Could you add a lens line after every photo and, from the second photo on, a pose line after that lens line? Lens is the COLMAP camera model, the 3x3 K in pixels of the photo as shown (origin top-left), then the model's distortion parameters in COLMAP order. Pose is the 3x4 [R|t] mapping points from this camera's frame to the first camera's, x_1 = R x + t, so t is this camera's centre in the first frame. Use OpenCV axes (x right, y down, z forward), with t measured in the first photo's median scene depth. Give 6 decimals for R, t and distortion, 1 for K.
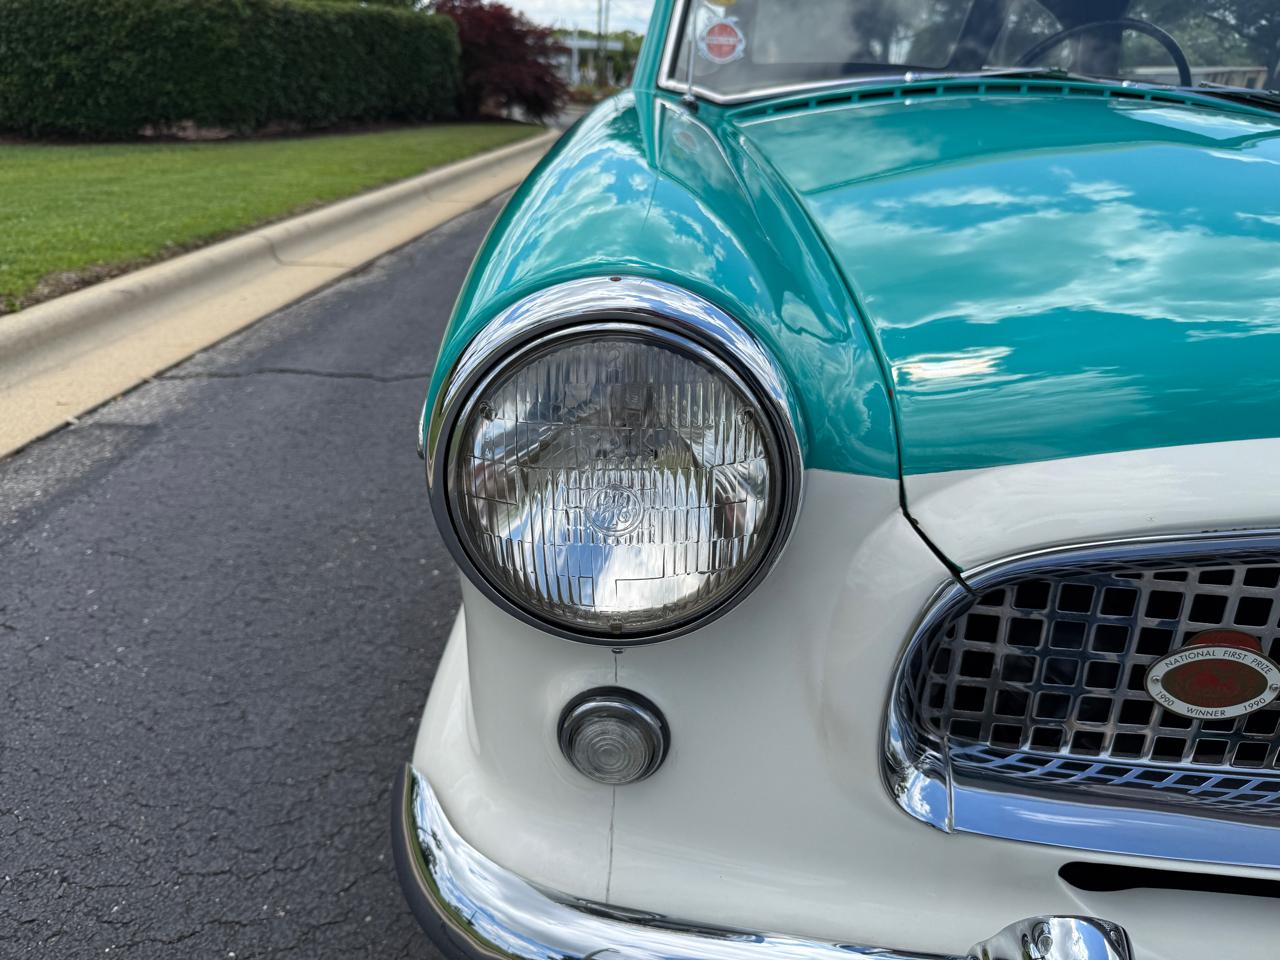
lens RADIAL K [[928.7, 0, 646.1], [0, 928.7, 478.0], [0, 0, 1]] dist [-0.012546, 0.000642]
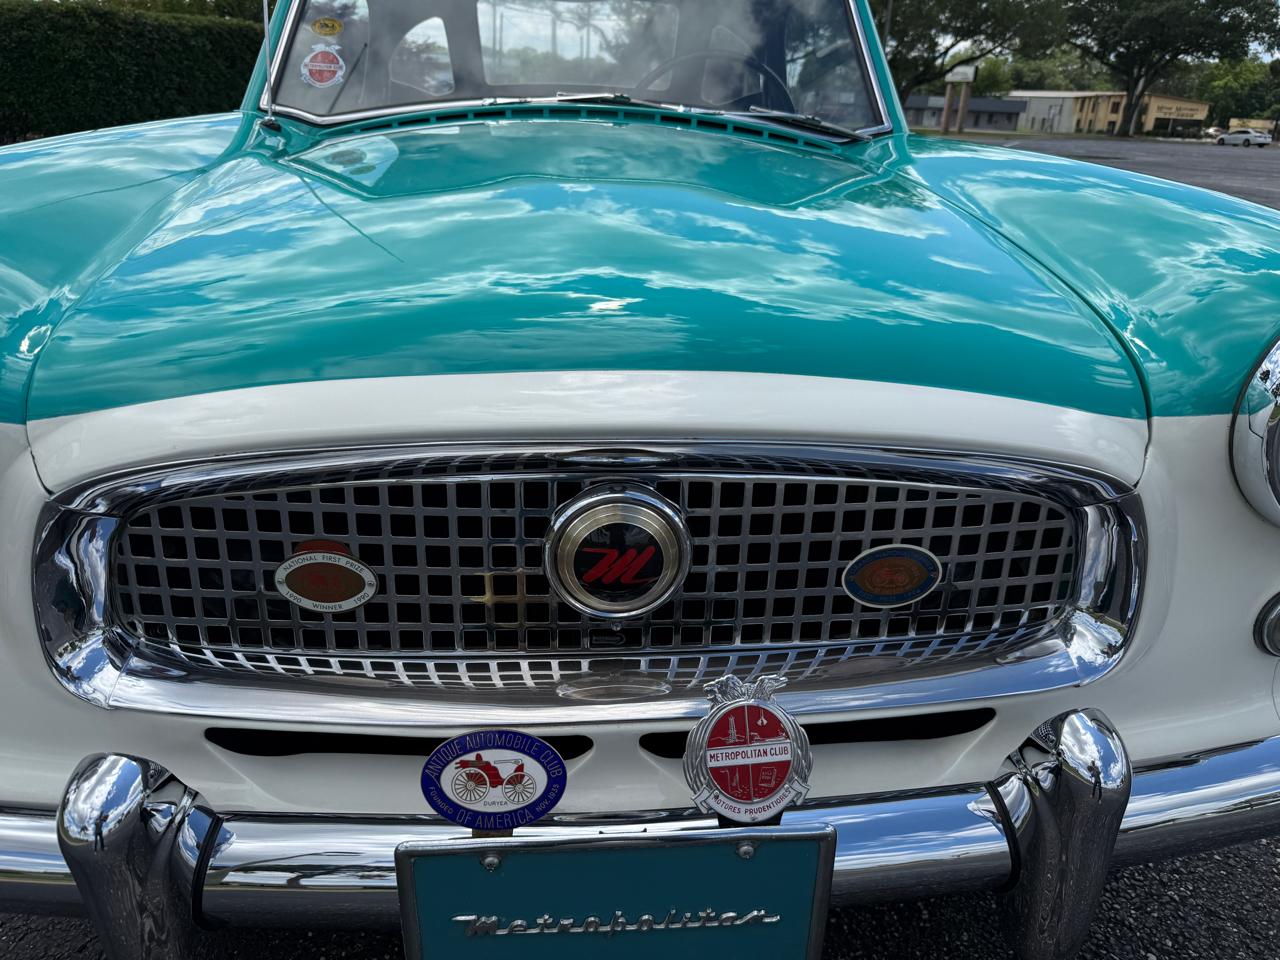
lens RADIAL K [[921.7, 0, 646.5], [0, 921.7, 478.3], [0, 0, 1]] dist [-0.005897, -0.003961]
pose [[0.995341, -0.024686, 0.093203, 0.127444], [0.025970, 0.999583, -0.012588, 0.014388], [-0.092854, 0.014949, 0.995568, -0.041370]]
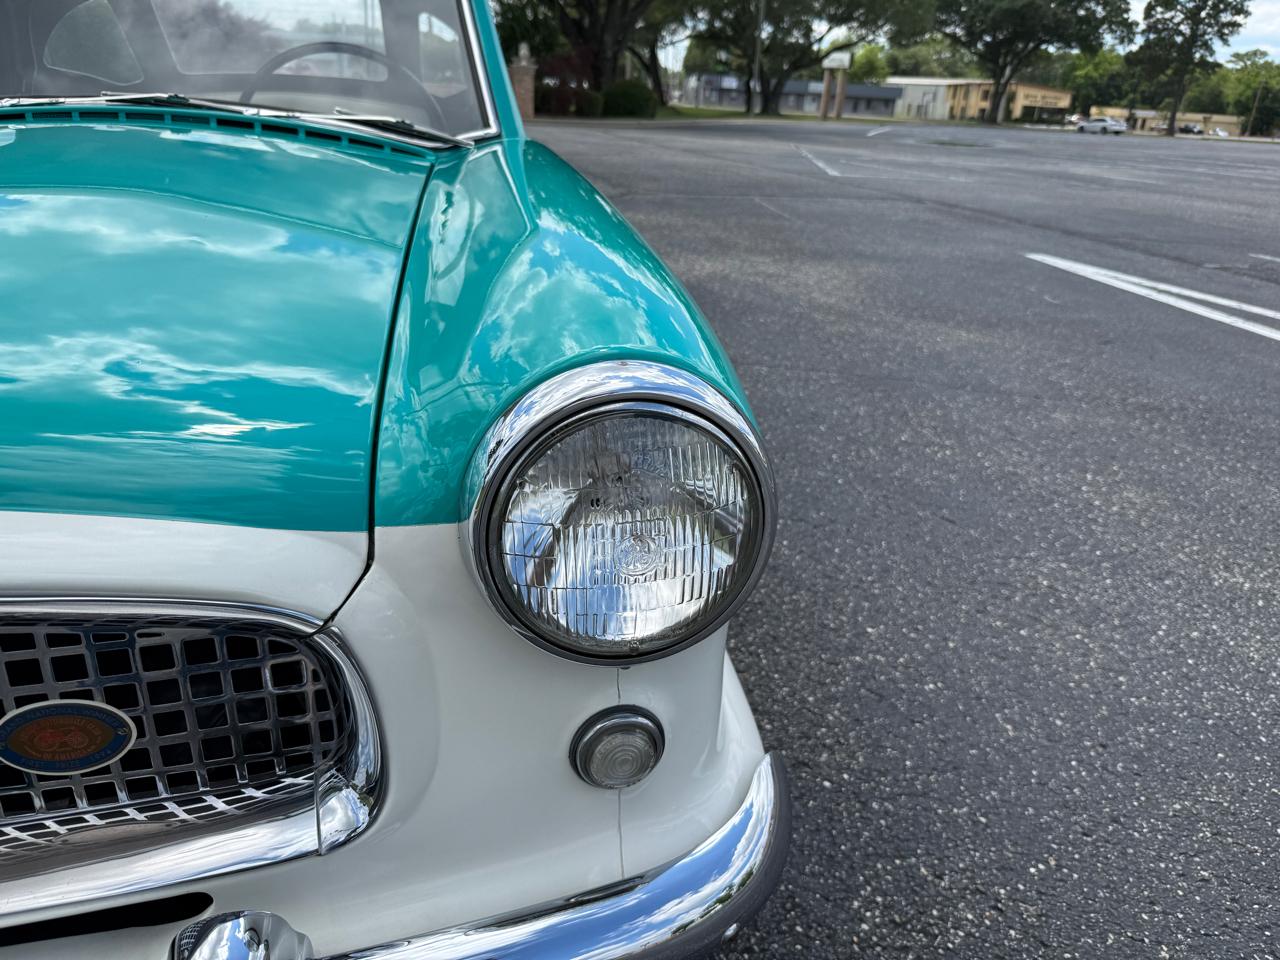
lens RADIAL K [[928.7, 0, 646.1], [0, 928.7, 478.0], [0, 0, 1]] dist [-0.012546, 0.000642]
pose [[0.978311, -0.057819, 0.198909, 0.254690], [0.057816, 0.998310, 0.005827, -0.003380], [-0.198909, 0.005799, 0.980001, -0.024520]]
